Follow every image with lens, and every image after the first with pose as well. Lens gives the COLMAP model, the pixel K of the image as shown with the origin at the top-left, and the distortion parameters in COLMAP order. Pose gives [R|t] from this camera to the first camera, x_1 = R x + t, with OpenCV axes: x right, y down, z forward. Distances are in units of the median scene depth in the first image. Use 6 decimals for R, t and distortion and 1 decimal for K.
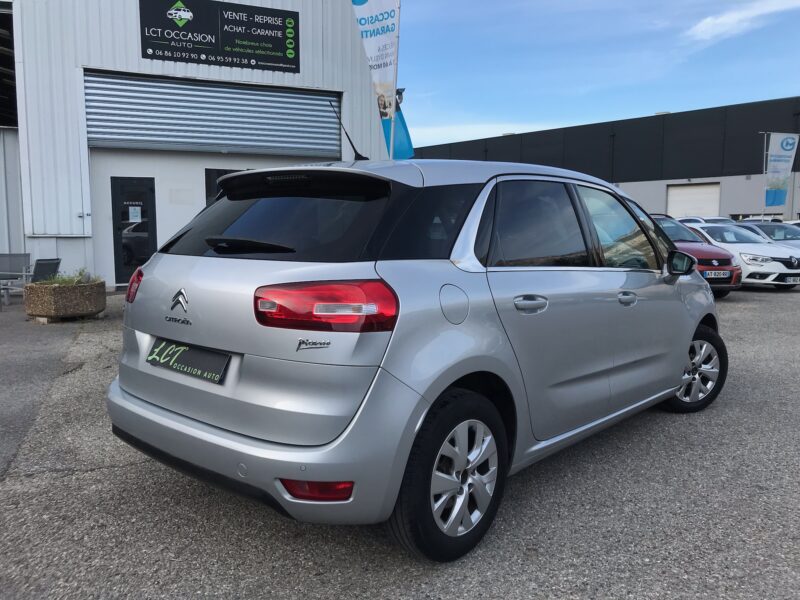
lens RADIAL K [[657.9, 0, 394.2], [0, 657.9, 296.2], [0, 0, 1]] dist [0.019962, -0.002985]
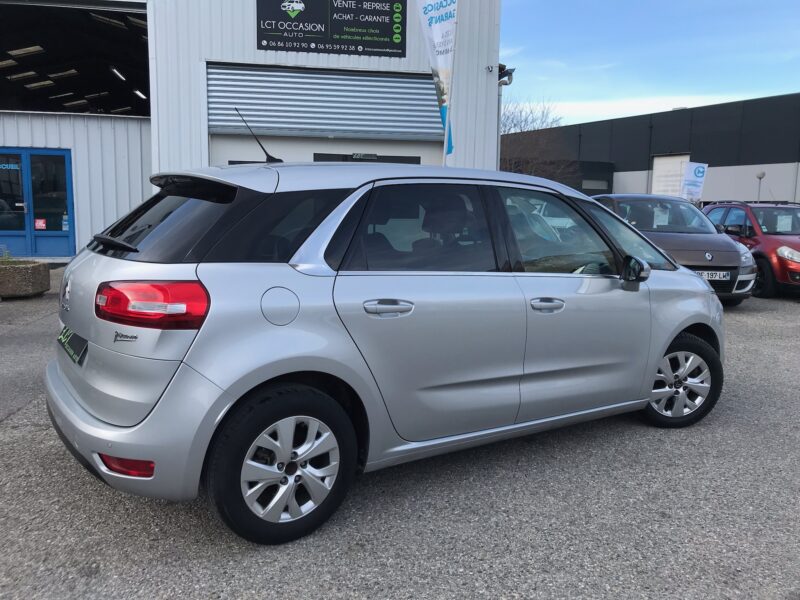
lens RADIAL K [[657.9, 0, 393.8], [0, 657.9, 297.8], [0, 0, 1]] dist [0.019962, -0.002985]
pose [[0.970437, 0.050129, -0.236090, 0.105724], [-0.041860, 0.998326, 0.039909, -0.010531], [0.237696, -0.028847, 0.970911, 0.003114]]
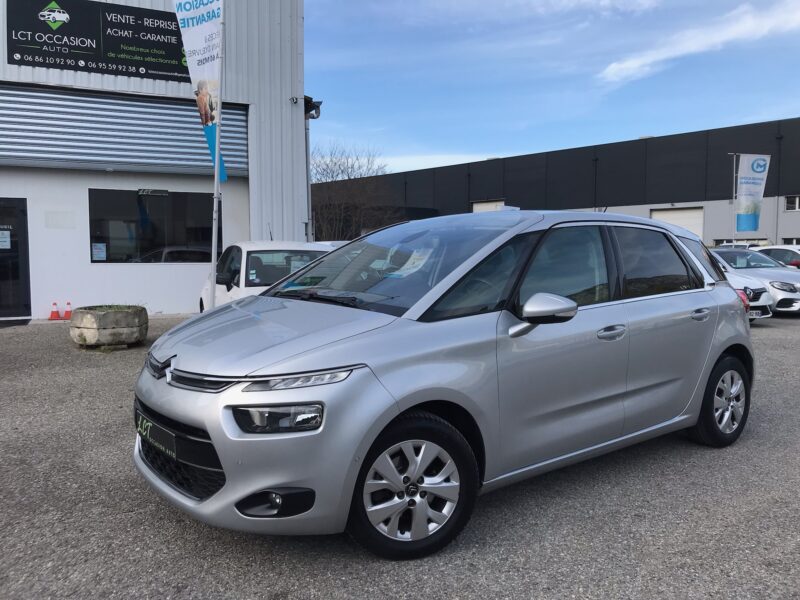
lens RADIAL K [[657.9, 0, 396.0], [0, 657.9, 293.1], [0, 0, 1]] dist [0.019962, -0.002985]
pose [[0.999985, 0.000415, 0.005400, 0.133498], [-0.000191, 0.999137, -0.041547, -0.016784], [-0.005413, 0.041545, 0.999122, 0.123561]]
